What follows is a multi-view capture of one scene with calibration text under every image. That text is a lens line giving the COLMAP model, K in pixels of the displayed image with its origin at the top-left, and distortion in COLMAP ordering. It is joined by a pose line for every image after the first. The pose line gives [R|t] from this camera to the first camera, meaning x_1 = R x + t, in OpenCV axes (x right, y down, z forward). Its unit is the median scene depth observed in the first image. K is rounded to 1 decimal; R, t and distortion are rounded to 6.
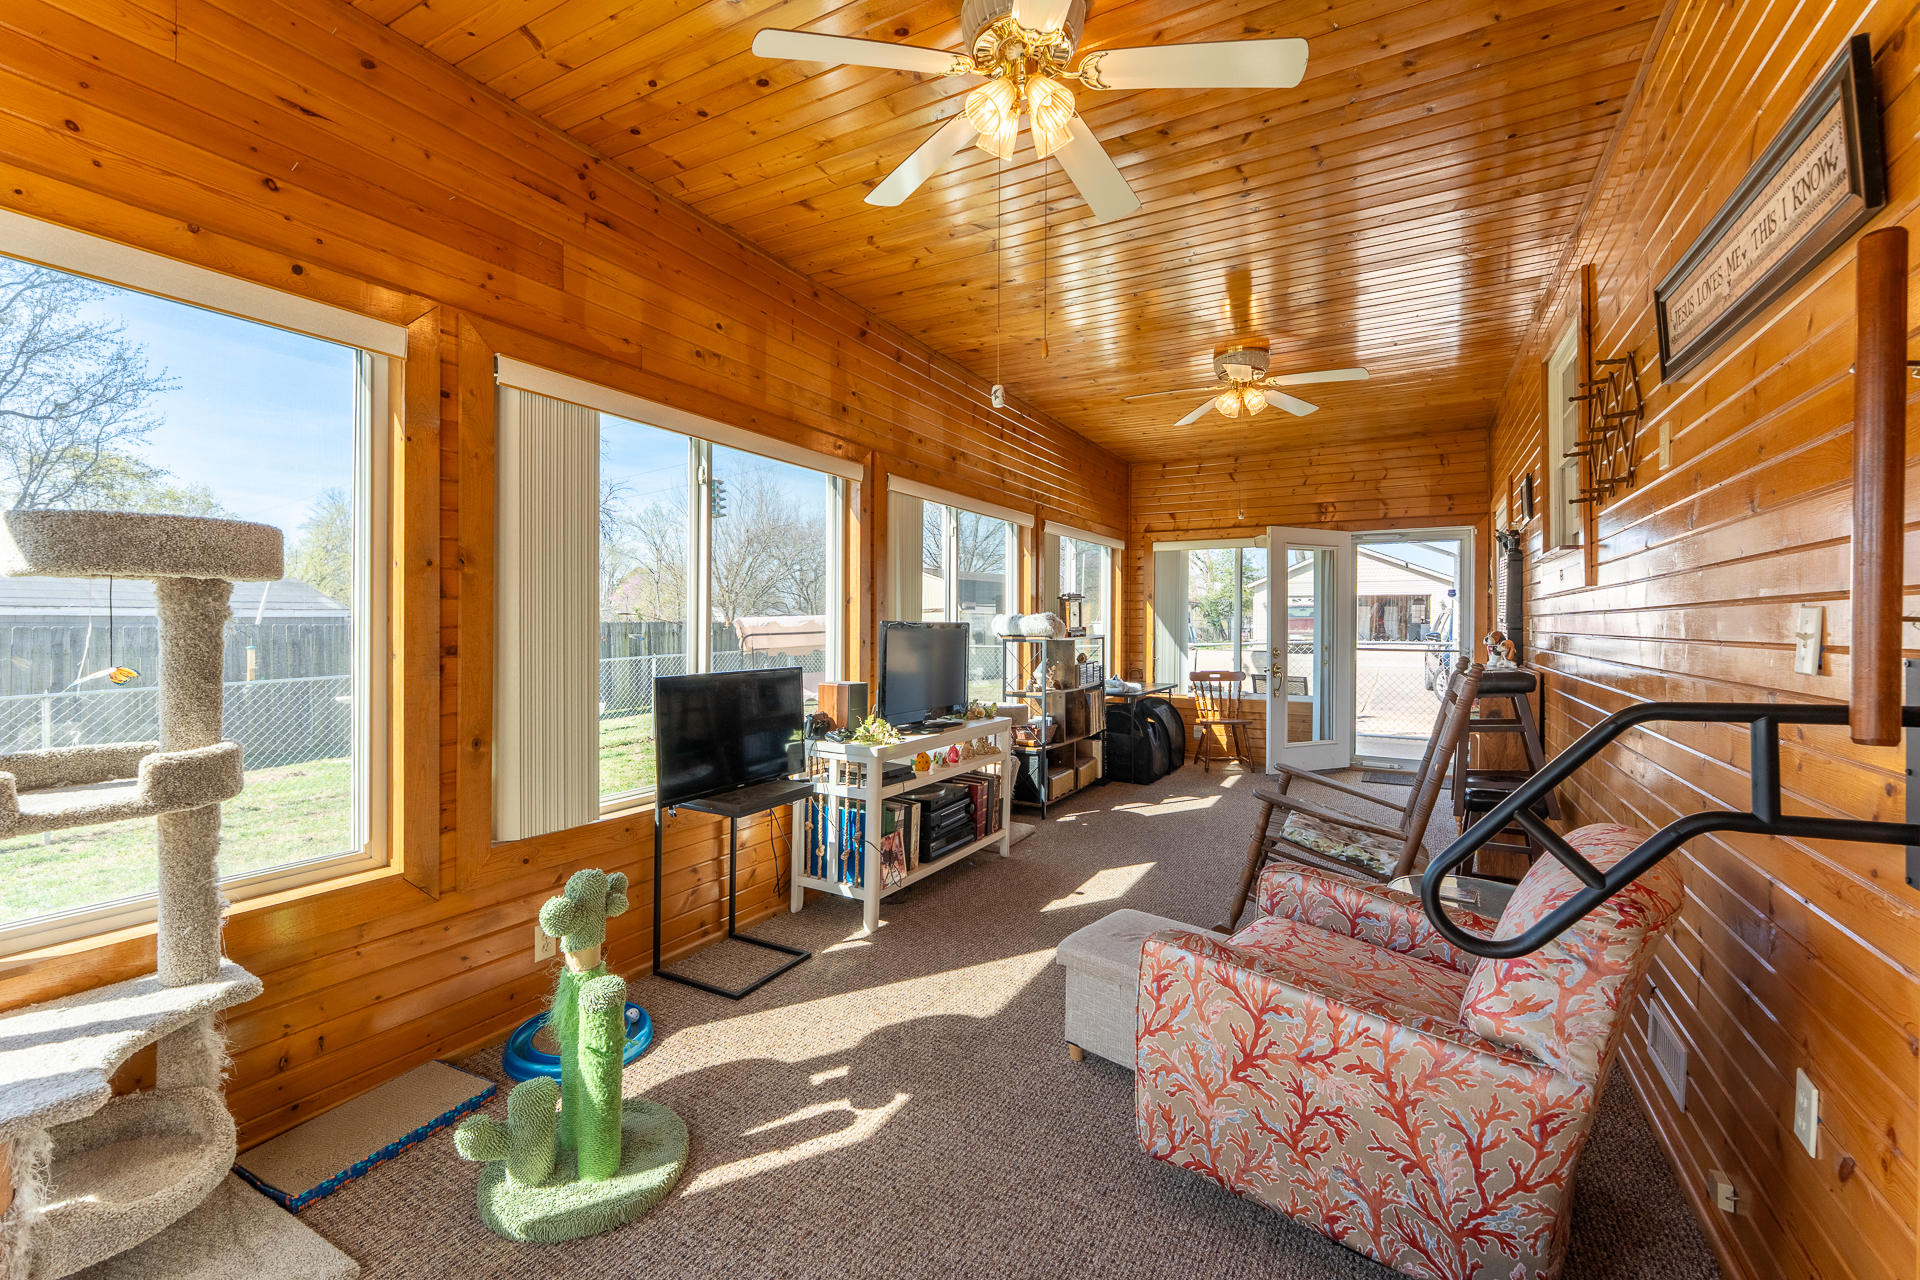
lens RADIAL K [[764.8, 0, 962.0], [0, 764.8, 639.8], [0, 0, 1]] dist [0.000840, -0.000105]
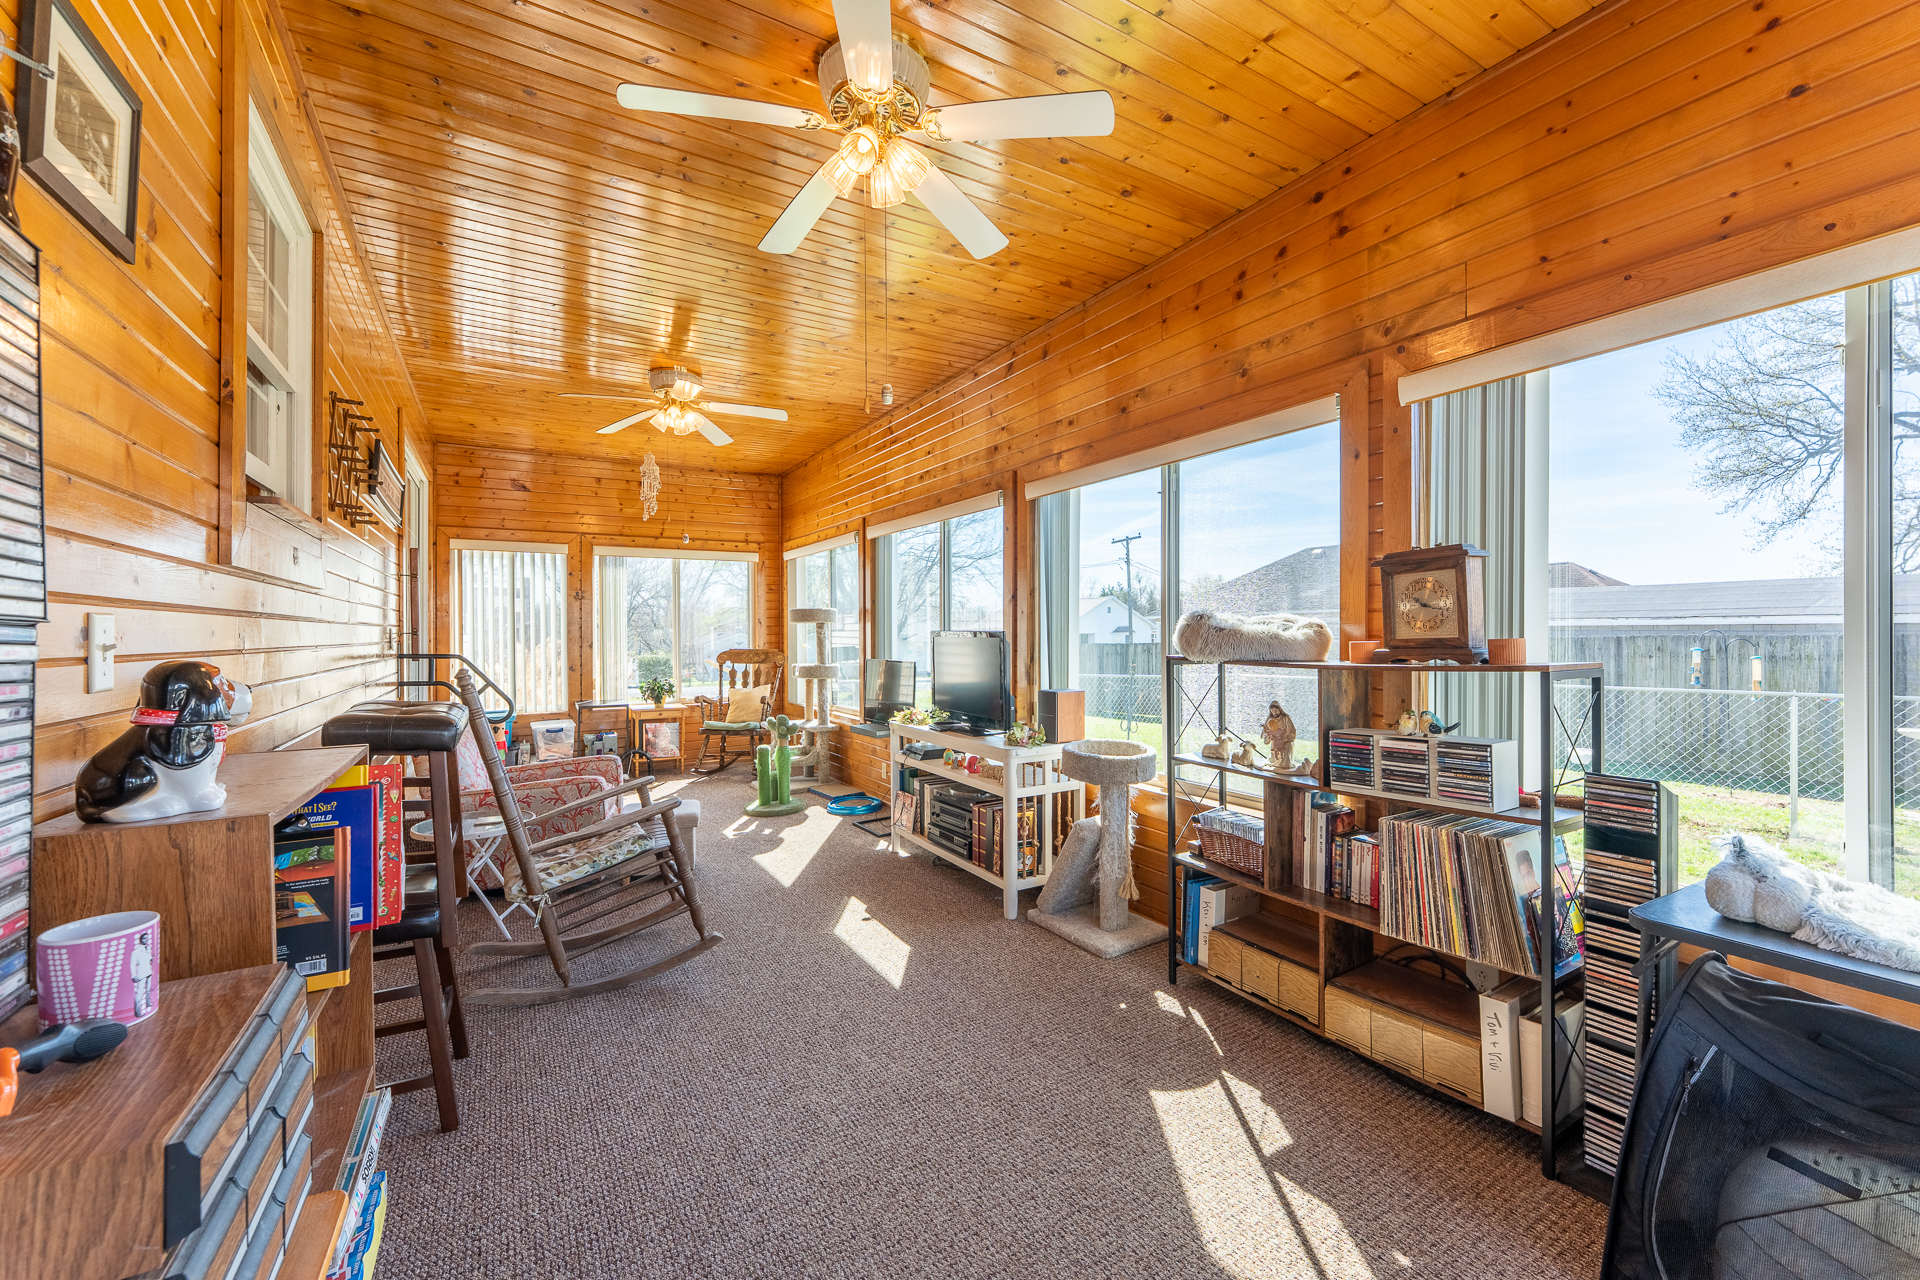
lens RADIAL K [[764.8, 0, 962.0], [0, 764.8, 639.8], [0, 0, 1]] dist [0.000840, -0.000105]
pose [[-0.492110, 0.004396, -0.870522, 0.911161], [-0.010845, 0.999879, 0.011180, -0.026776], [0.870466, 0.014943, -0.492002, 1.549668]]
